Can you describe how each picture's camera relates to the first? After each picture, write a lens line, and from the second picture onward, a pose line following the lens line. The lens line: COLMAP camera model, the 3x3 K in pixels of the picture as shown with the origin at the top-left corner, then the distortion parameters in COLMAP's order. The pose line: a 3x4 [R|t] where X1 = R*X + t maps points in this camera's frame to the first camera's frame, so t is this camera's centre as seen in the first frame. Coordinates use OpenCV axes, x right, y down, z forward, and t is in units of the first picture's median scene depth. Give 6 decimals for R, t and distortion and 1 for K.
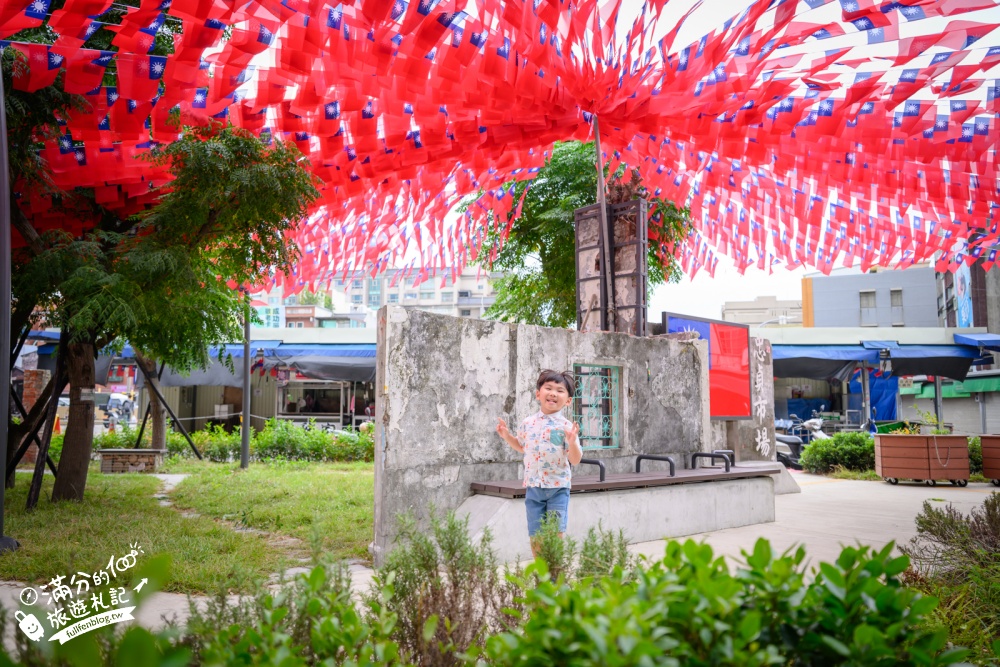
lens RADIAL K [[747.3, 0, 500.8], [0, 747.3, 337.6], [0, 0, 1]] dist [0.012801, 0.001182]
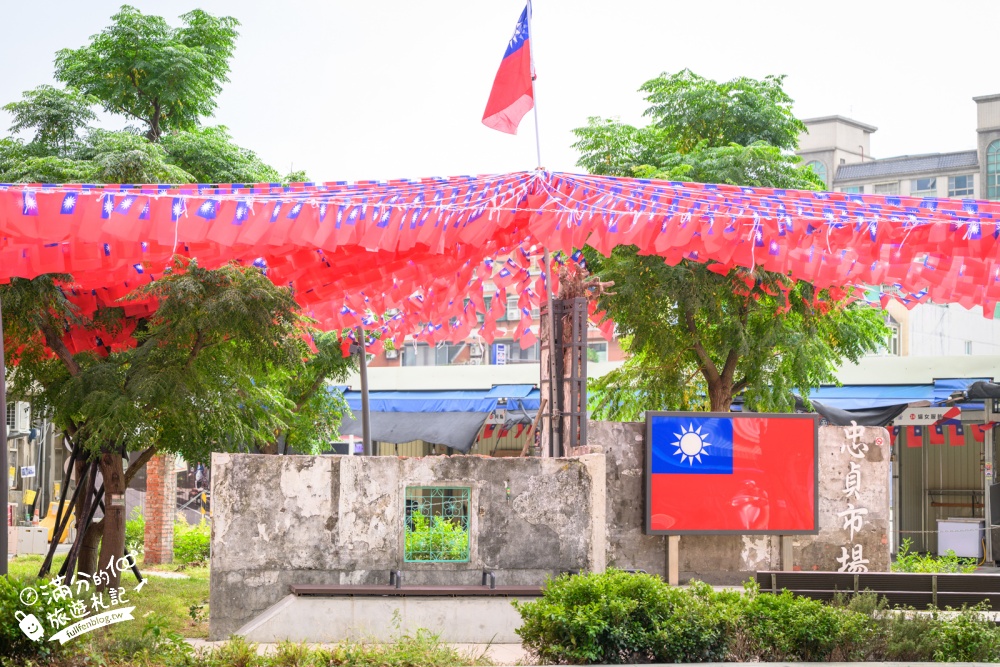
lens RADIAL K [[1757.7, 0, 499.8], [0, 1757.7, 333.3], [0, 0, 1]] dist [0.023389, 0.000000]
pose [[0.881735, -0.029938, -0.470794, 1.658716], [0.040319, 0.999115, 0.011979, -0.251206], [0.470018, -0.029544, 0.882162, -1.439615]]
